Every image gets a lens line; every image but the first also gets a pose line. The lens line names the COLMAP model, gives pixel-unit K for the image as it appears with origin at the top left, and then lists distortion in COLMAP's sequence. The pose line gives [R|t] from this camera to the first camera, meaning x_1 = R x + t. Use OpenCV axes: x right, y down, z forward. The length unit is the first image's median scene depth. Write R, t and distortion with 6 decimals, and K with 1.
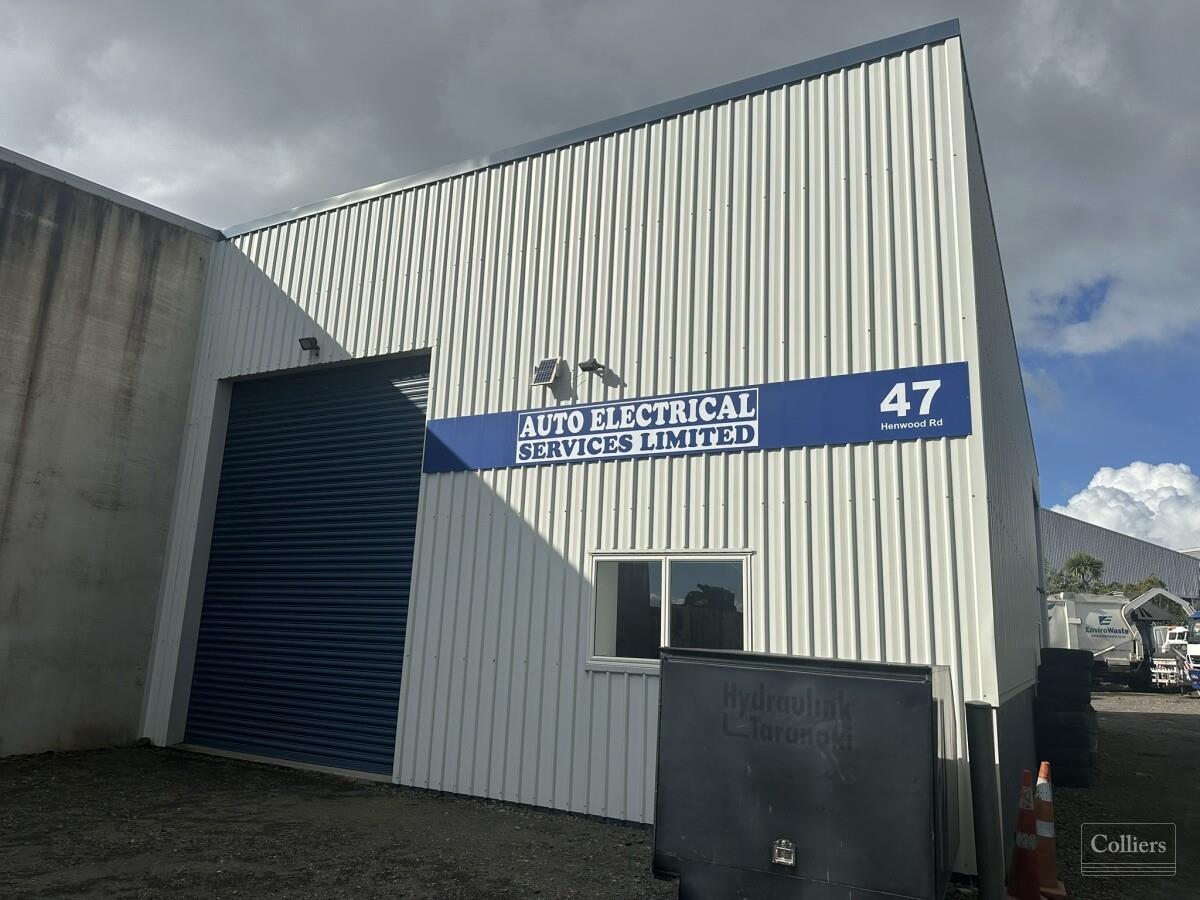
lens RADIAL K [[832.3, 0, 610.9], [0, 832.3, 449.2], [0, 0, 1]] dist [0.086745, -0.108130]
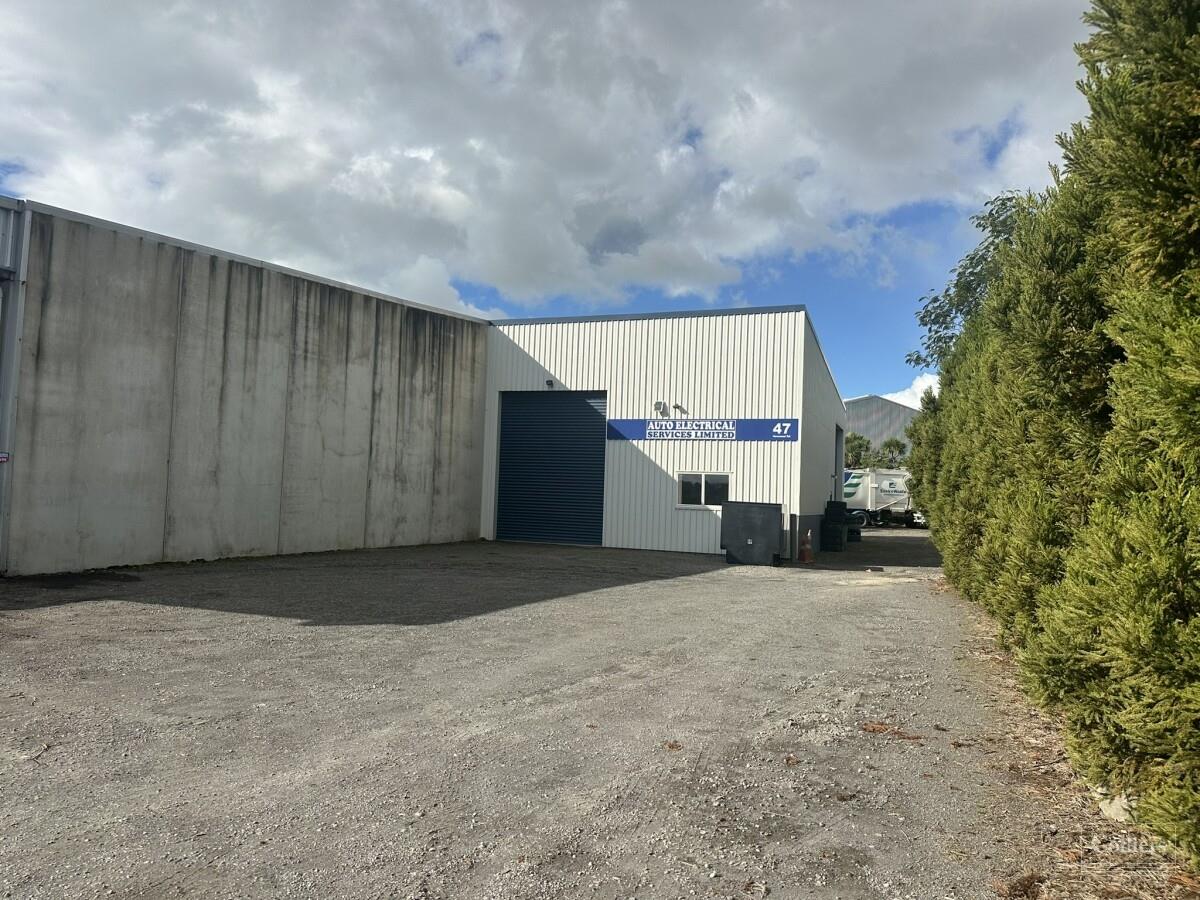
lens RADIAL K [[832.3, 0, 610.9], [0, 832.3, 449.2], [0, 0, 1]] dist [0.086745, -0.108130]
pose [[0.989913, 0.002509, 0.141653, -0.655704], [-0.025439, 0.986741, 0.160299, -0.410117], [-0.139373, -0.162285, 0.976851, -1.803867]]
